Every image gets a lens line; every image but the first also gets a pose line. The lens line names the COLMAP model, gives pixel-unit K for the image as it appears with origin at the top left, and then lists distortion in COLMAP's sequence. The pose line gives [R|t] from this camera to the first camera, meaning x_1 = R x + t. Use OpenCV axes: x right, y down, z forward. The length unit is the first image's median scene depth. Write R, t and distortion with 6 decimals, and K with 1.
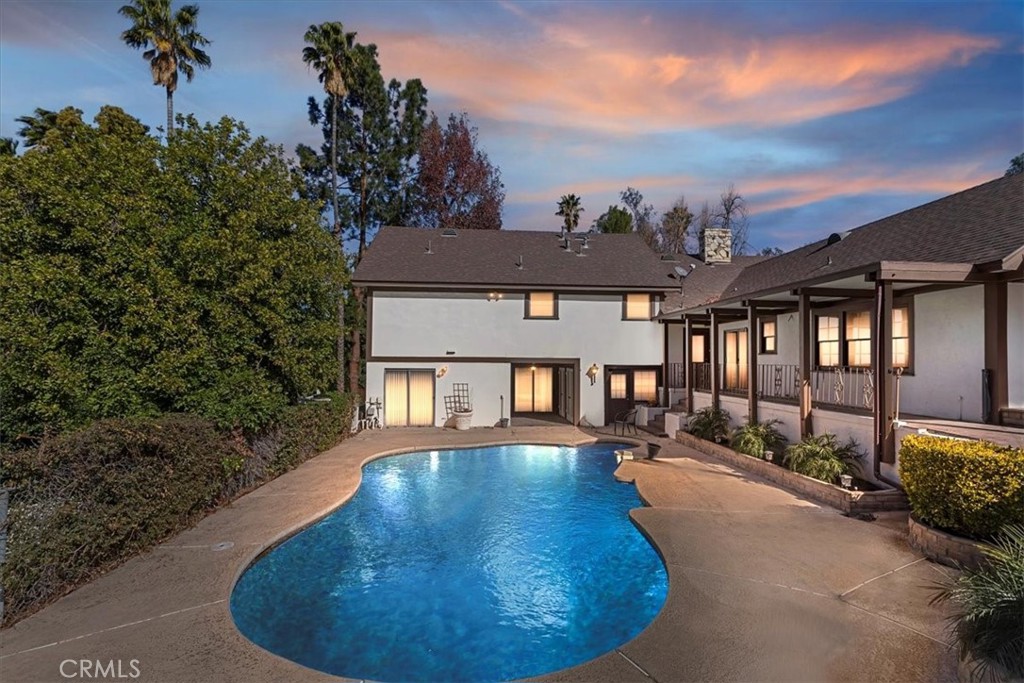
lens RADIAL K [[469.0, 0, 513.6], [0, 469.0, 345.6], [0, 0, 1]] dist [0.004202, -0.000405]
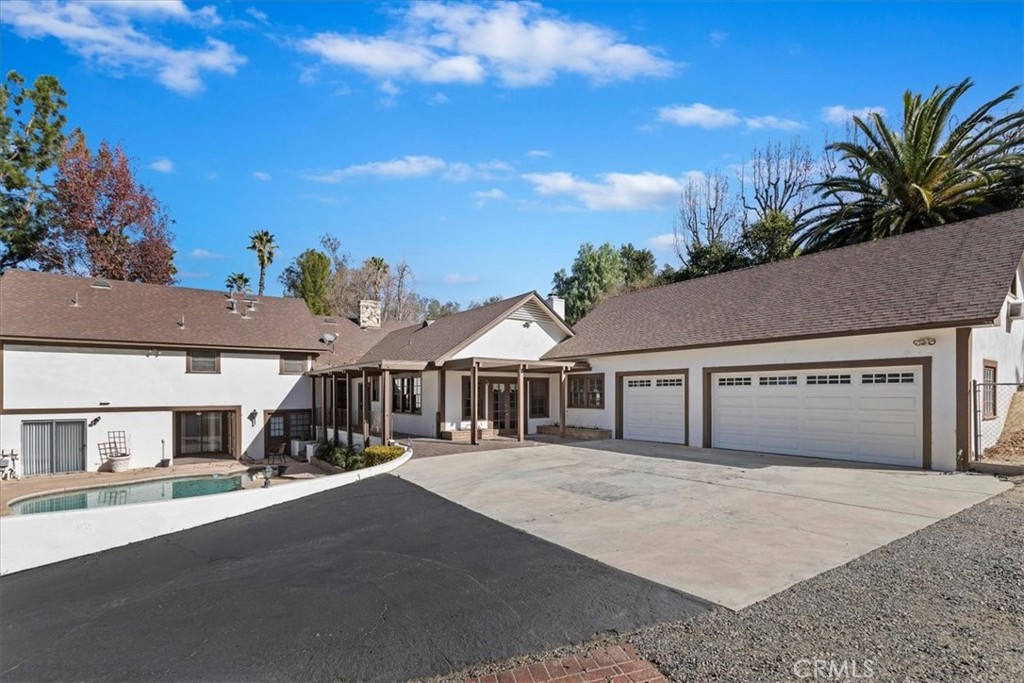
lens RADIAL K [[469.0, 0, 499.4], [0, 469.0, 392.1], [0, 0, 1]] dist [0.004202, -0.000405]
pose [[0.849284, -0.010557, 0.527830, 0.065029], [-0.003490, 0.999666, 0.025610, -0.040277], [-0.527924, -0.023592, 0.848964, -0.391282]]
